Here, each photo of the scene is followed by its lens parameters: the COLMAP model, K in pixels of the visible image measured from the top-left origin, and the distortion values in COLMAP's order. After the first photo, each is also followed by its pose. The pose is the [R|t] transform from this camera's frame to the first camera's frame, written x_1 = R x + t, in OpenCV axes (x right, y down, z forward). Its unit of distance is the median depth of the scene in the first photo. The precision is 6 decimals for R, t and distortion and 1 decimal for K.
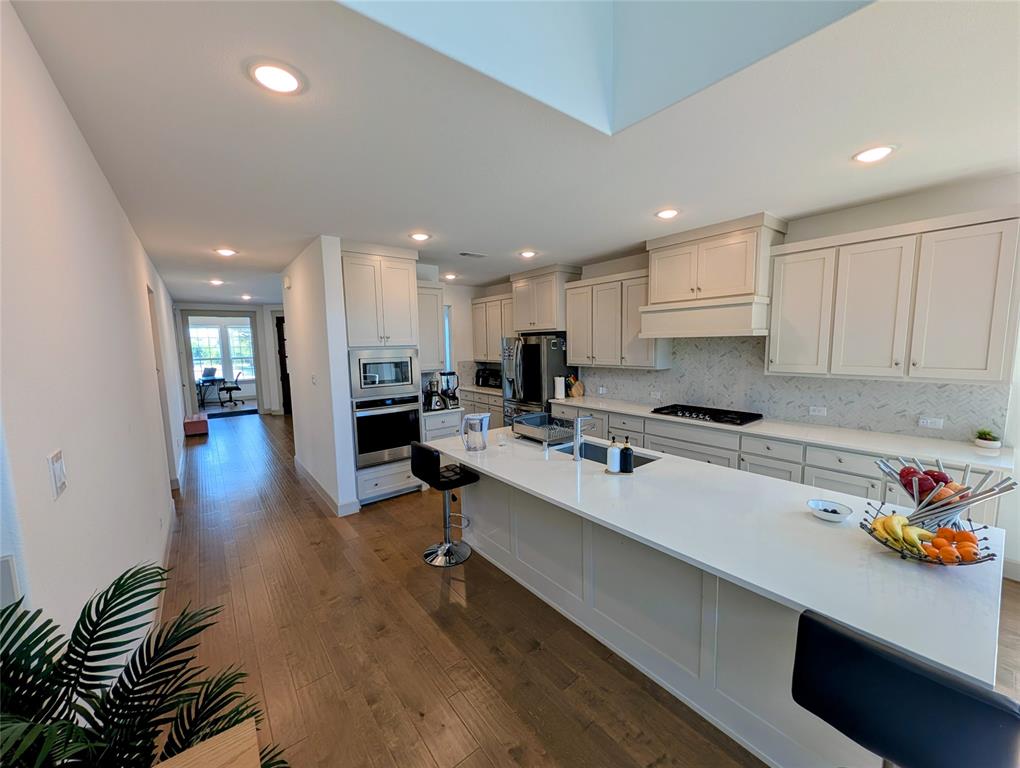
lens RADIAL K [[392.9, 0, 512.7], [0, 392.9, 385.7], [0, 0, 1]] dist [0.000378, -0.000097]
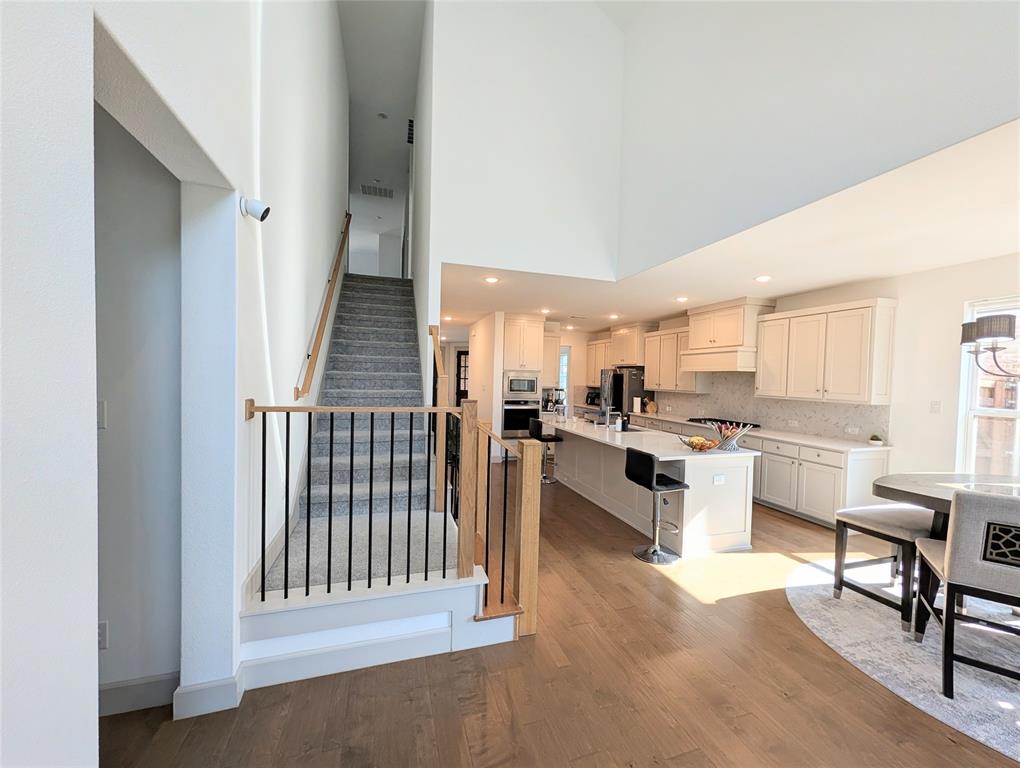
lens RADIAL K [[392.9, 0, 510.3], [0, 392.9, 386.6], [0, 0, 1]] dist [0.000378, -0.000097]
pose [[0.932410, 0.051343, -0.357736, 0.226529], [-0.081512, 0.994228, -0.069759, 0.087553], [0.352090, 0.094204, 0.931214, -0.576409]]
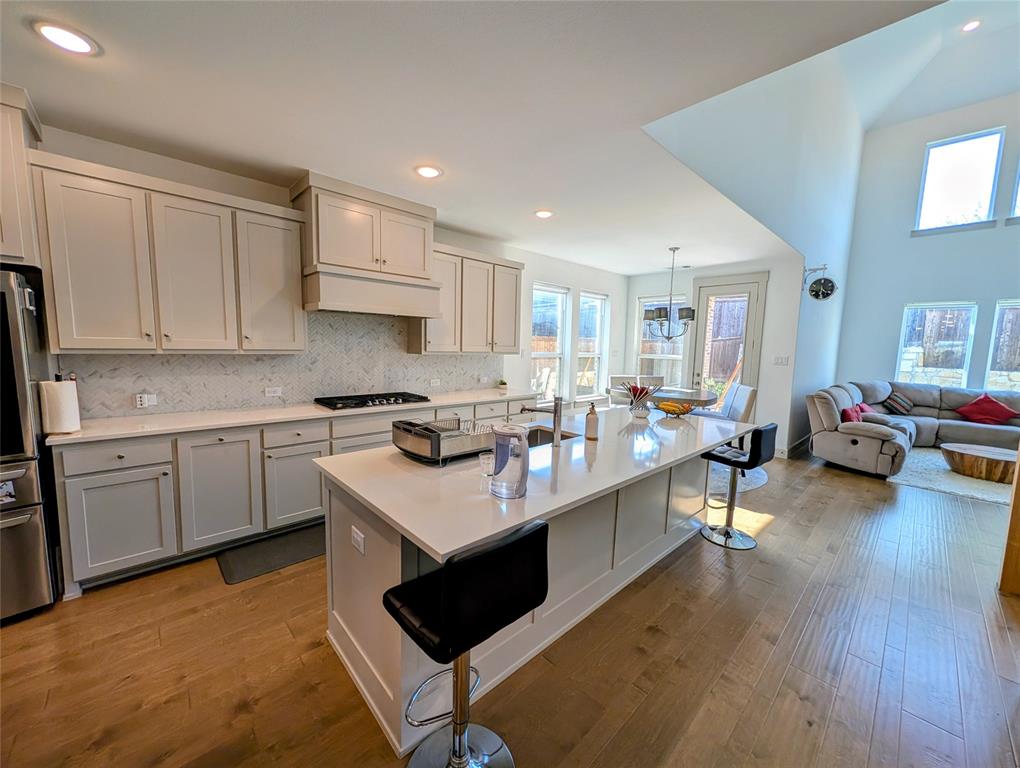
lens RADIAL K [[392.9, 0, 508.4], [0, 392.9, 387.7], [0, 0, 1]] dist [0.000378, -0.000097]
pose [[-0.086184, -0.095327, 0.991708, -0.375052], [0.080699, 0.991473, 0.102317, -0.021582], [-0.993005, 0.088848, -0.077757, 0.642347]]
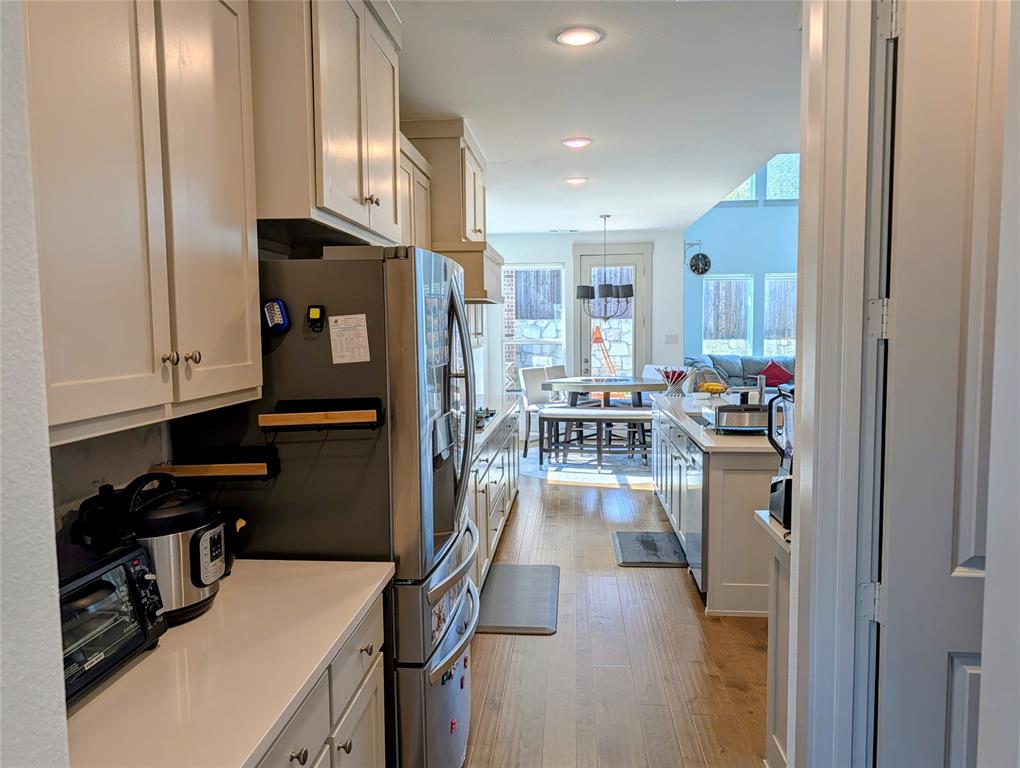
lens RADIAL K [[734.9, 0, 535.6], [0, 734.9, 383.3], [0, 0, 1]] dist [0.054014, 0.000539]
pose [[-0.743250, -0.025453, 0.668529, -0.373367], [0.096445, 0.984761, 0.144718, -0.093942], [-0.662025, 0.172039, -0.729469, 1.239863]]
